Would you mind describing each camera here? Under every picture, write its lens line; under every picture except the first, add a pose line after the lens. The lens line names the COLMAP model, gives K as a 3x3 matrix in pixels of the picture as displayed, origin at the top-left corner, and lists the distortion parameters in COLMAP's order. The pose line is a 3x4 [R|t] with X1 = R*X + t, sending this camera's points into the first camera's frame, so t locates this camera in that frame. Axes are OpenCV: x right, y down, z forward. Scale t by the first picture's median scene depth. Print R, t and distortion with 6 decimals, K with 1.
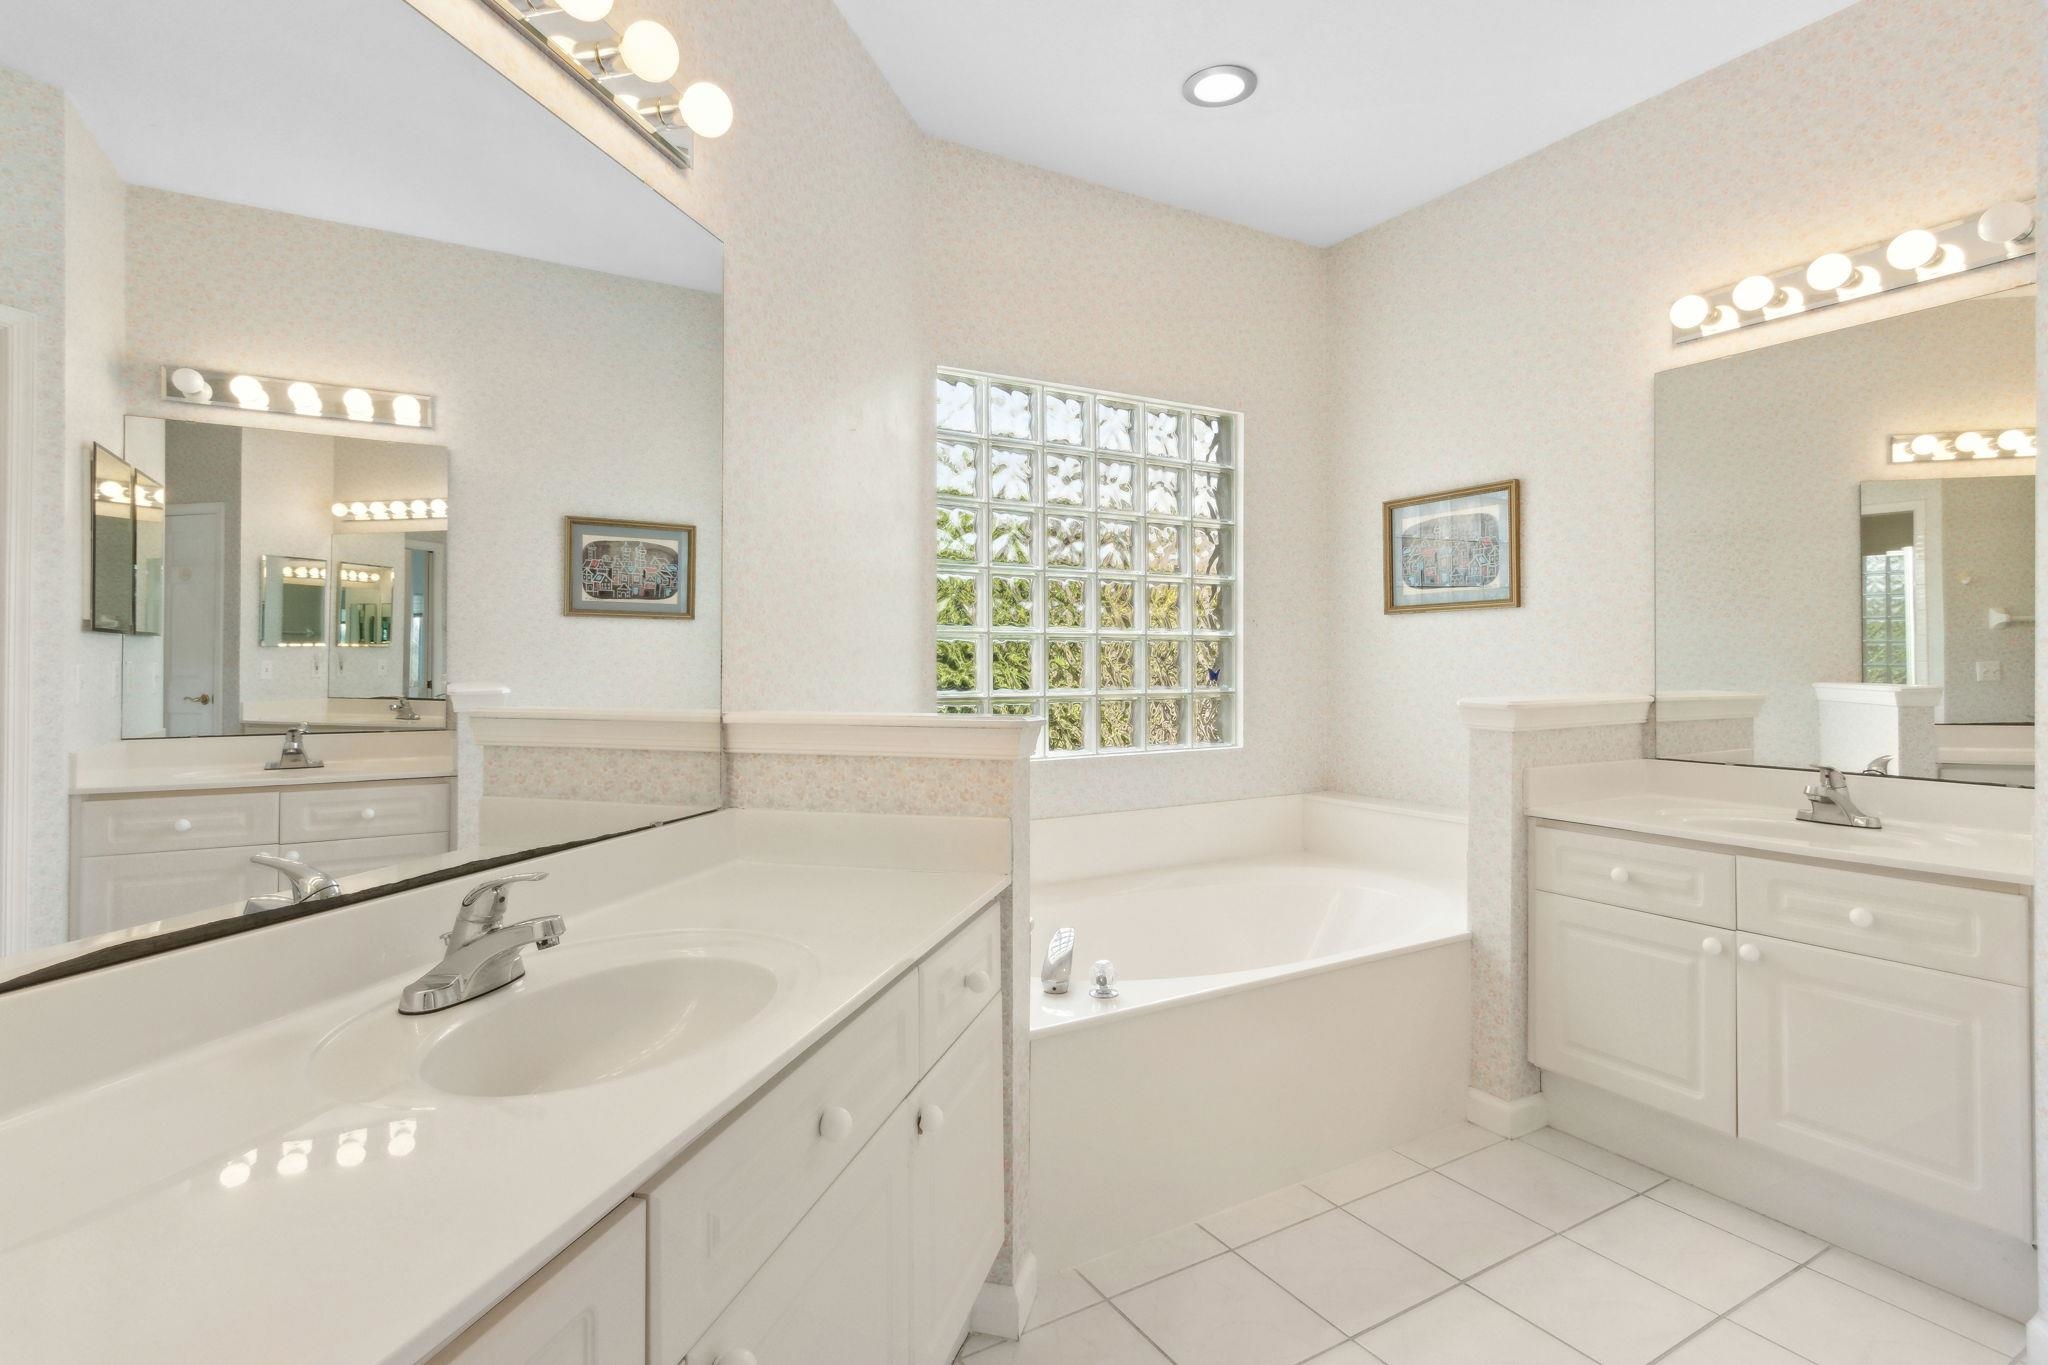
lens RADIAL K [[953.0, 0, 1036.6], [0, 953.0, 651.1], [0, 0, 1]] dist [0.005119, -0.003410]
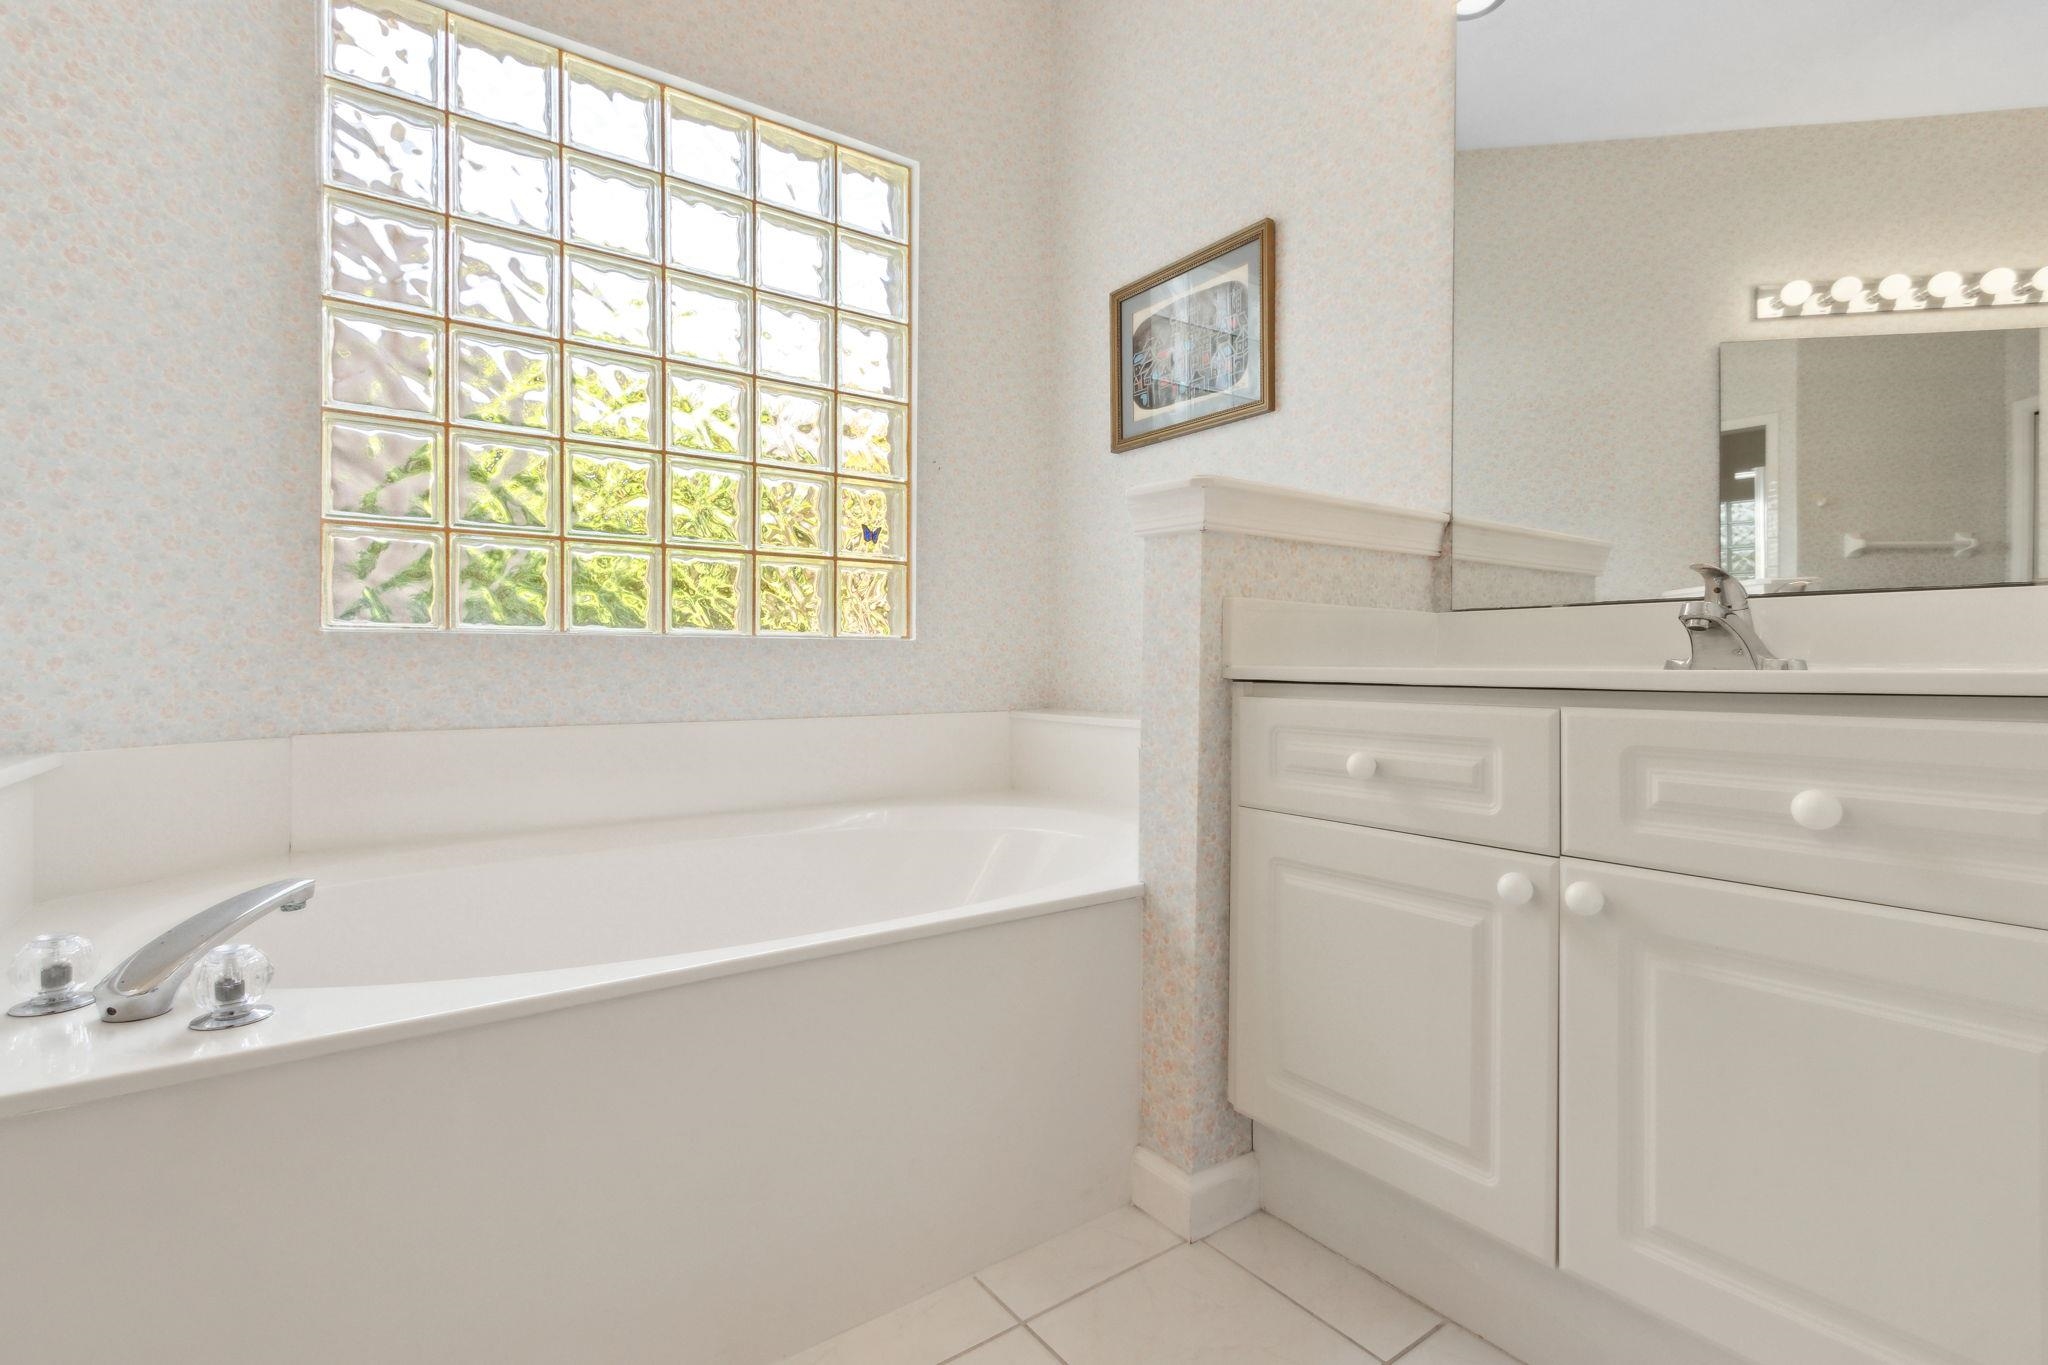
lens RADIAL K [[939.2, 0, 1021.3], [0, 939.2, 646.6], [0, 0, 1]] dist [-0.000092, 0.000183]
pose [[0.995397, 0.011124, 0.095193, 0.332715], [-0.011120, 0.999938, -0.000575, 0.153531], [-0.095194, -0.000487, 0.995459, 0.441811]]
